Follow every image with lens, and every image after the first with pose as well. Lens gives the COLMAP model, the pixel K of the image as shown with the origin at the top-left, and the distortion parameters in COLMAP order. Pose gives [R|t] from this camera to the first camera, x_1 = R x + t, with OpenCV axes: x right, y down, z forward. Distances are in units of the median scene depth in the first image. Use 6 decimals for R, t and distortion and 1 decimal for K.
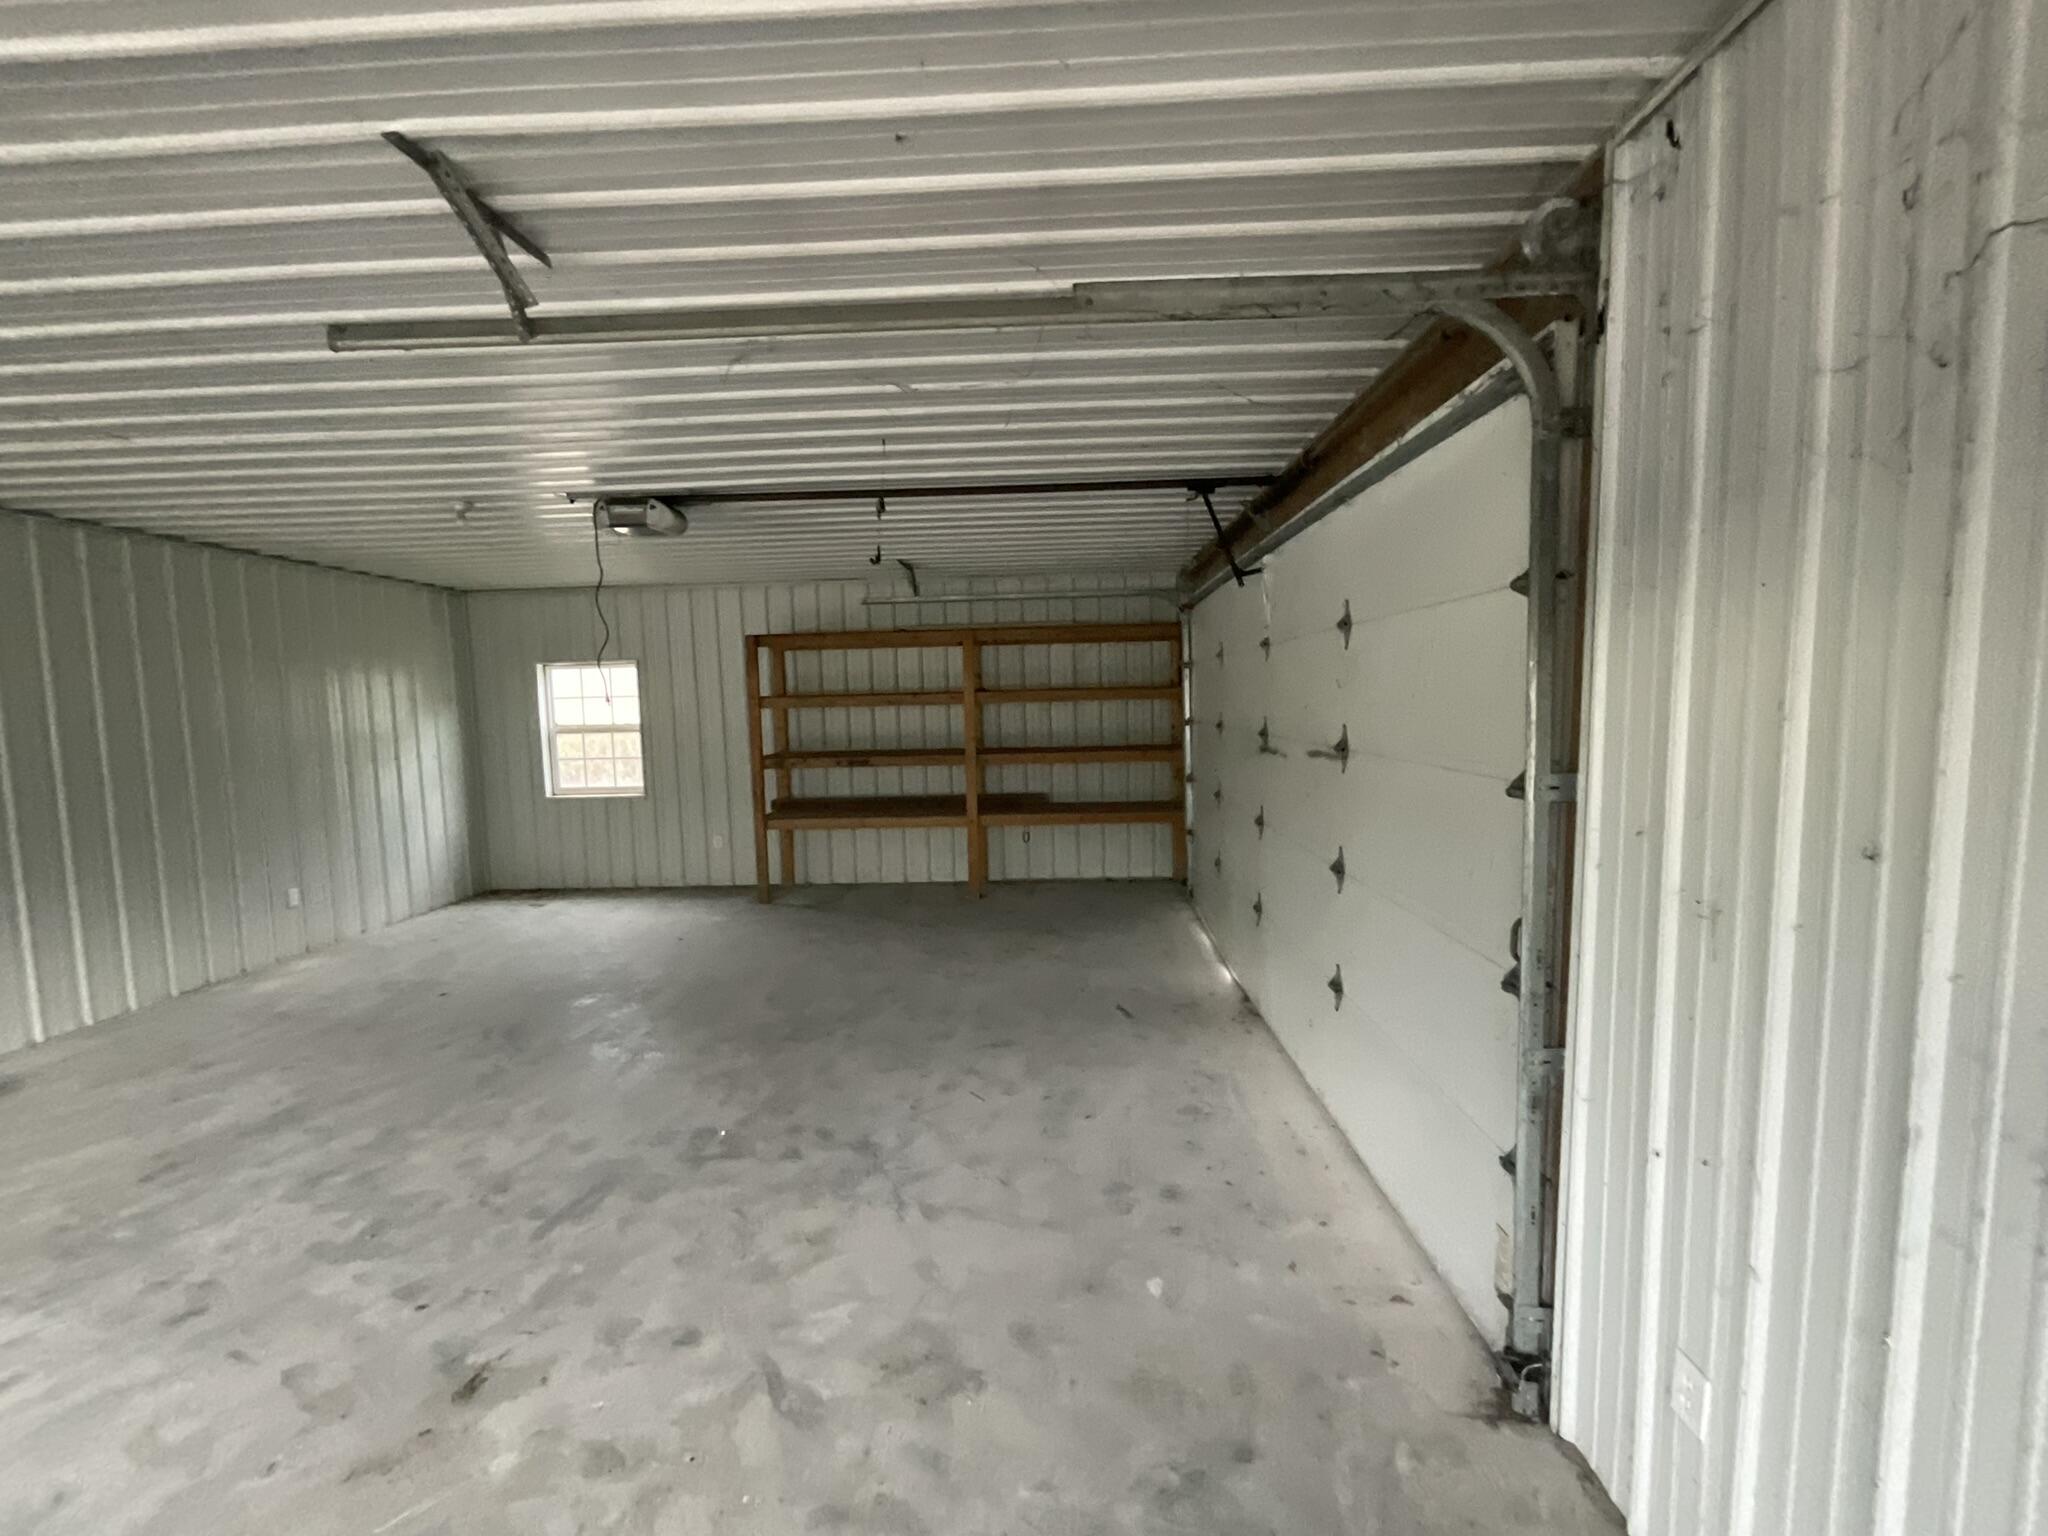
lens RADIAL K [[817.2, 0, 1024.0], [0, 817.2, 768.0], [0, 0, 1]] dist [0.000879, 0.000123]
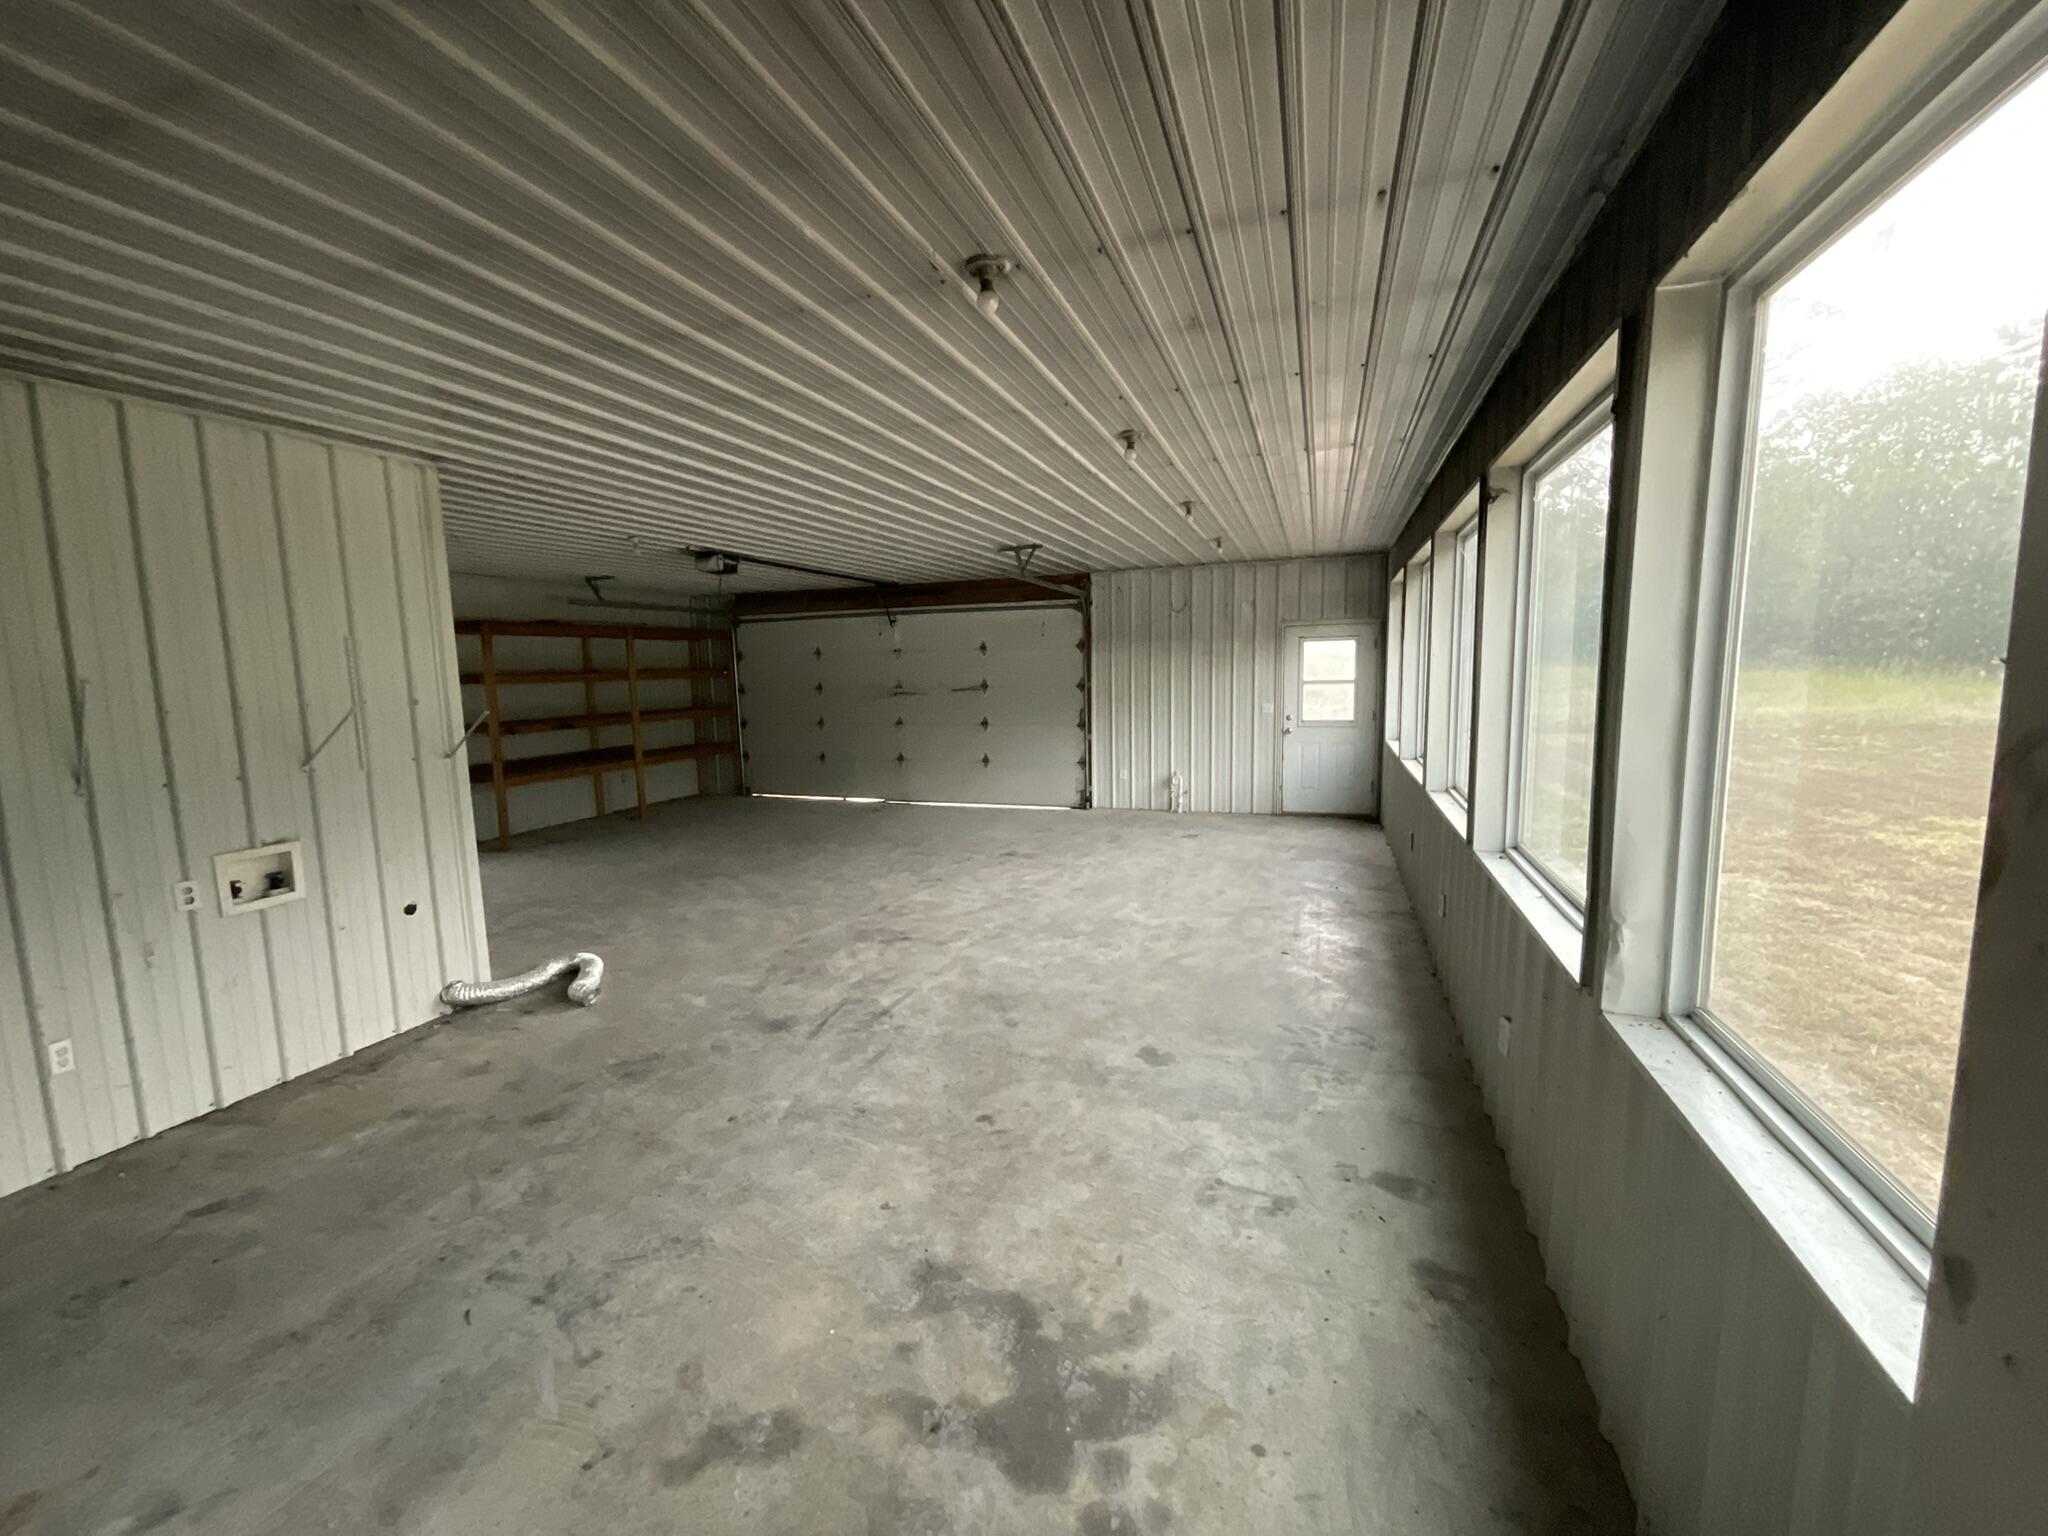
lens RADIAL K [[817.2, 0, 1024.0], [0, 817.2, 768.0], [0, 0, 1]] dist [0.000879, 0.000123]
pose [[0.303502, -0.102300, 0.947323, -1.112500], [0.098952, 0.992228, 0.075447, 0.029966], [-0.947679, 0.070842, 0.311265, -0.059541]]
